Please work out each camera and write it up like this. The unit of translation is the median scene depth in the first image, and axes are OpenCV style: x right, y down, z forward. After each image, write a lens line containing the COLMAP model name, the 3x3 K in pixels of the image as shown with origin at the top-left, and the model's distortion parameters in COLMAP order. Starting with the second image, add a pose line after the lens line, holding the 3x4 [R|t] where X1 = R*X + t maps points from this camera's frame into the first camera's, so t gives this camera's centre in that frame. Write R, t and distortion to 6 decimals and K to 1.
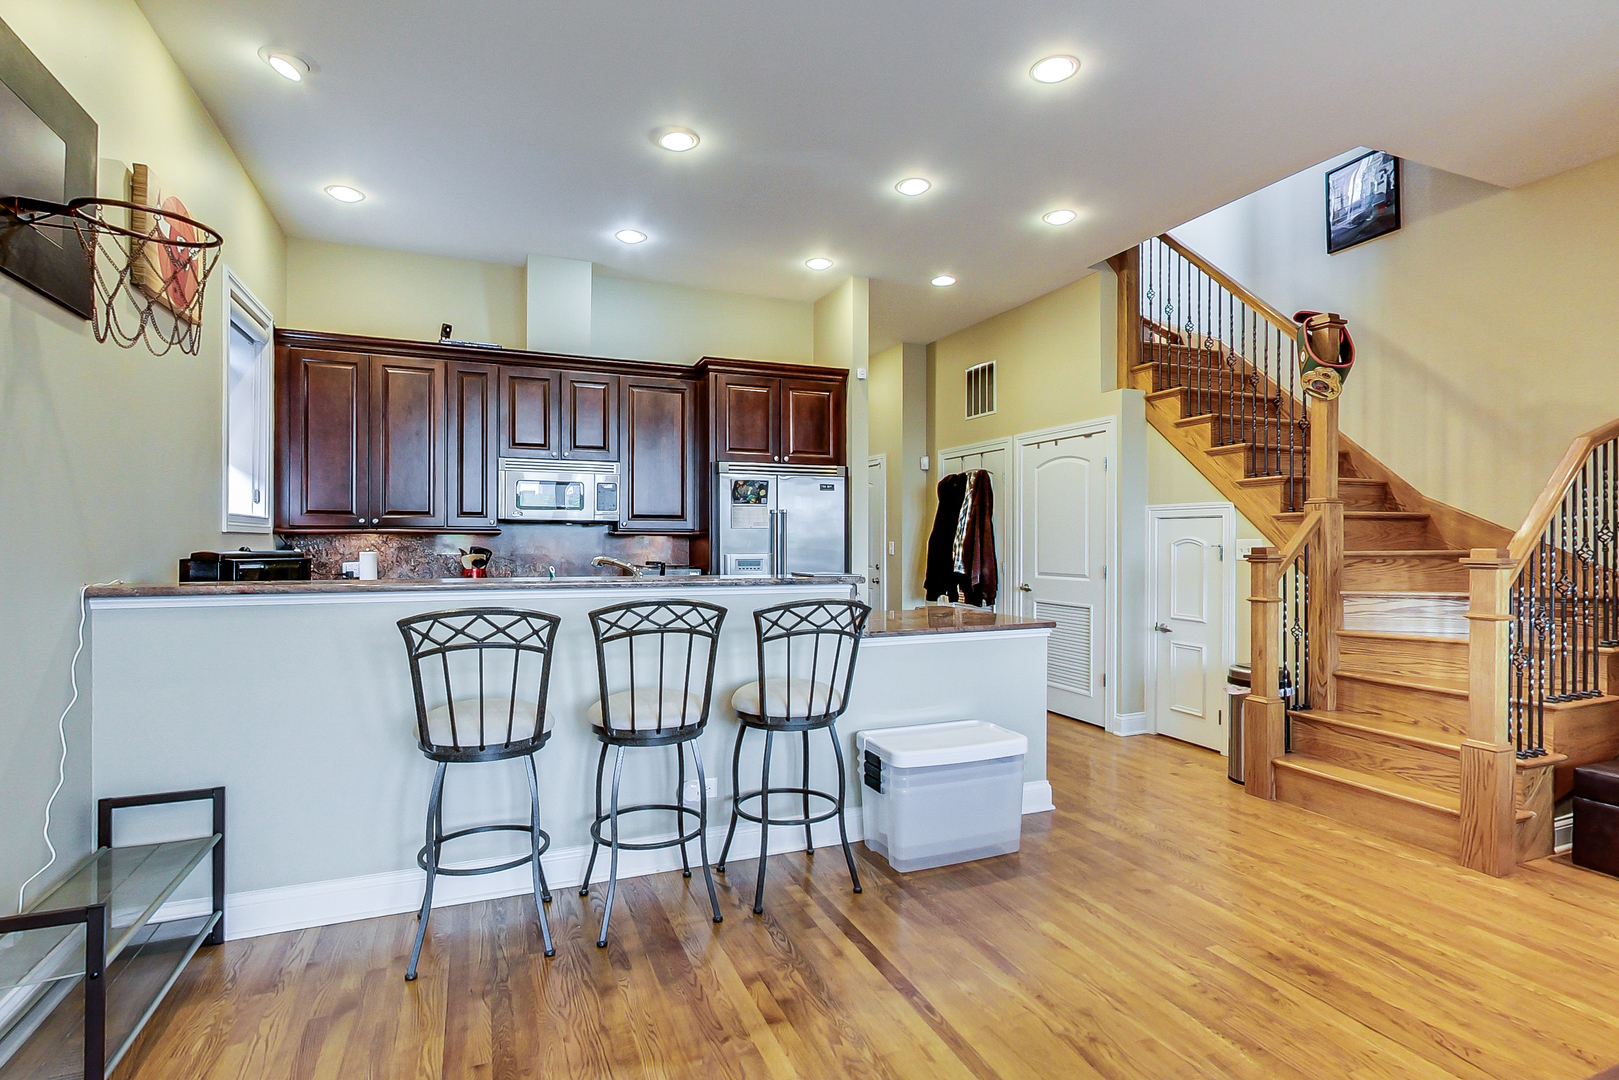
lens RADIAL K [[786.0, 0, 802.3], [0, 786.0, 535.2], [0, 0, 1]] dist [-0.000101, 0.000100]
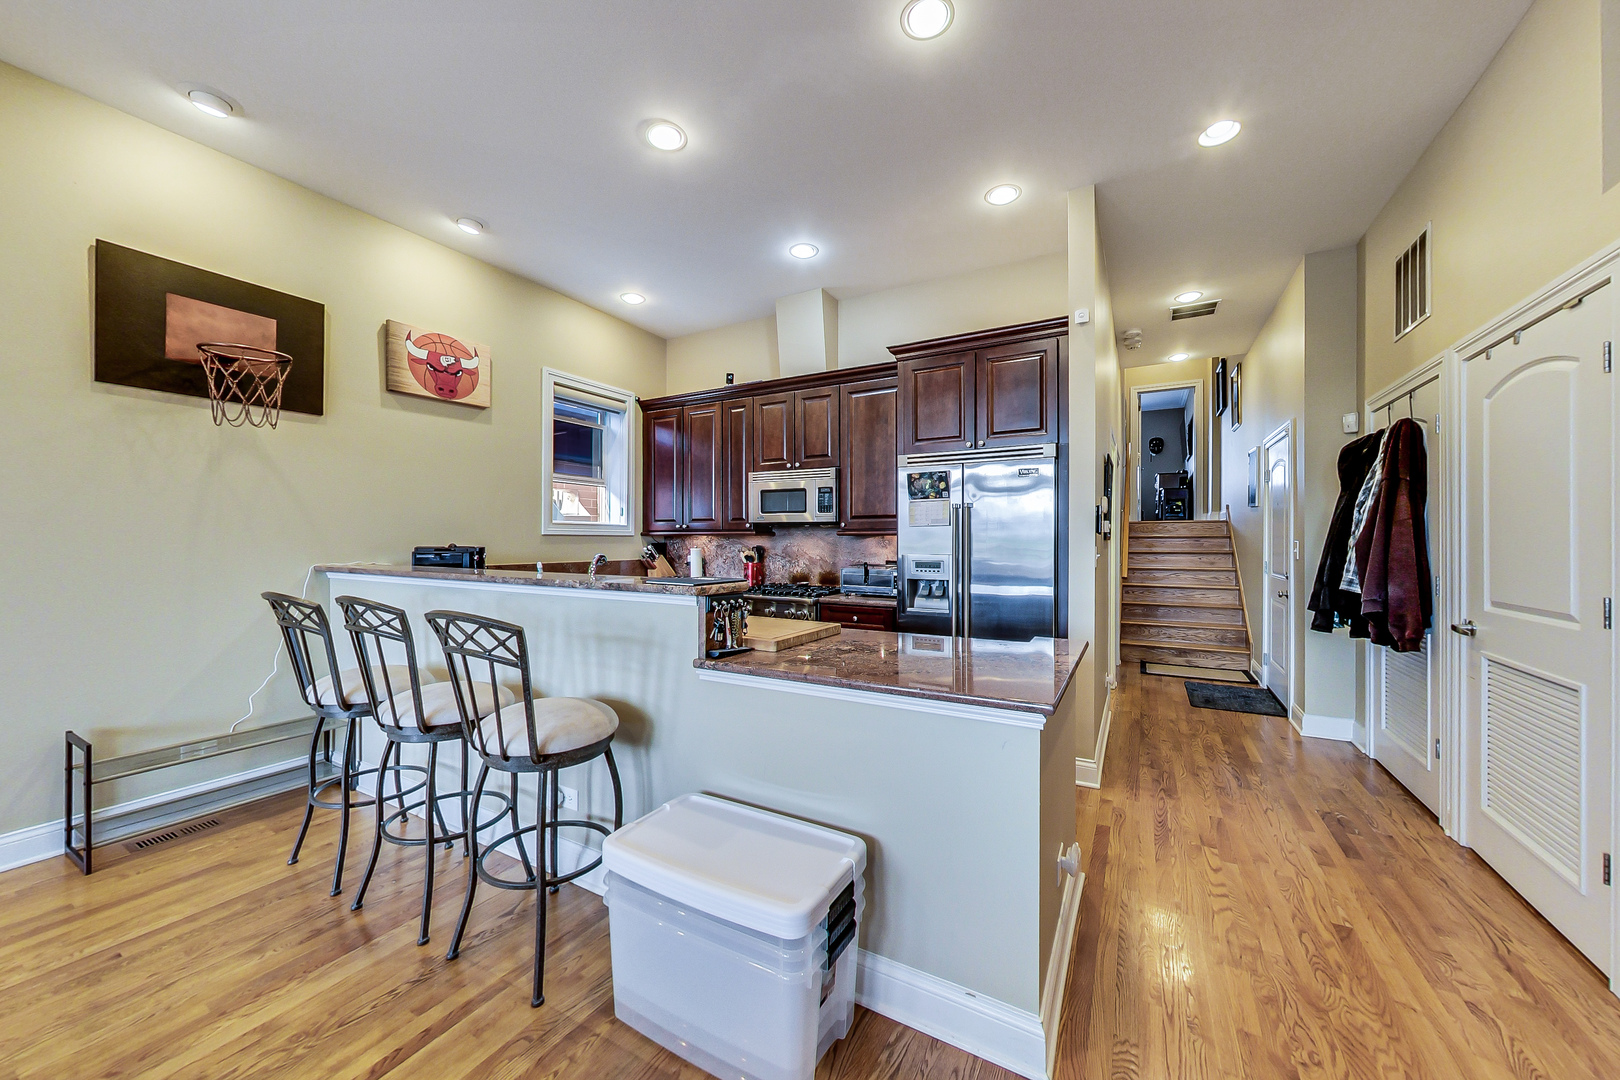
lens RADIAL K [[589.9, 0, 810.0], [0, 589.9, 540.0], [0, 0, 1]] dist [0.000282, -0.000024]
pose [[0.619556, 0.001183, -0.784952, 0.387709], [0.007494, 0.999944, 0.007422, 0.001183], [0.784917, -0.010481, 0.619512, 0.487901]]
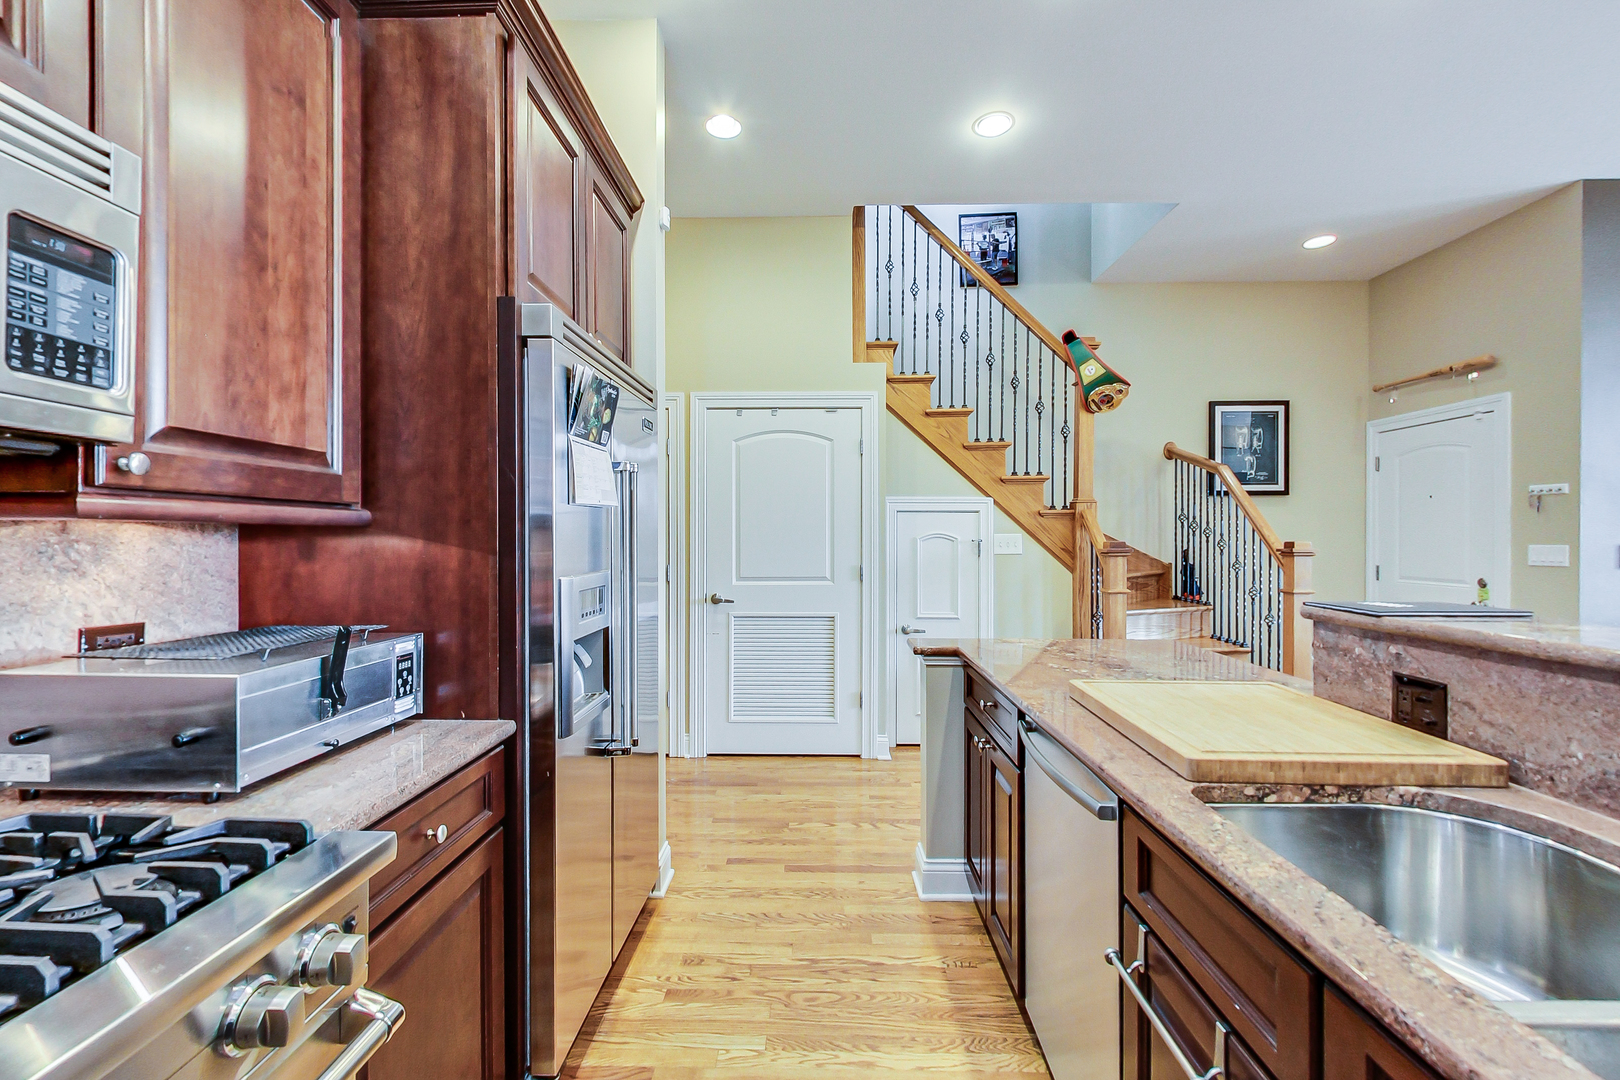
lens RADIAL K [[671.0, 0, 810.0], [0, 671.0, 540.0], [0, 0, 1]] dist [-0.000814, -0.000077]
pose [[0.405041, -0.007227, 0.914270, -0.320225], [-0.006941, 0.999916, 0.010979, 0.004046], [-0.914272, -0.010793, 0.404957, 0.793485]]
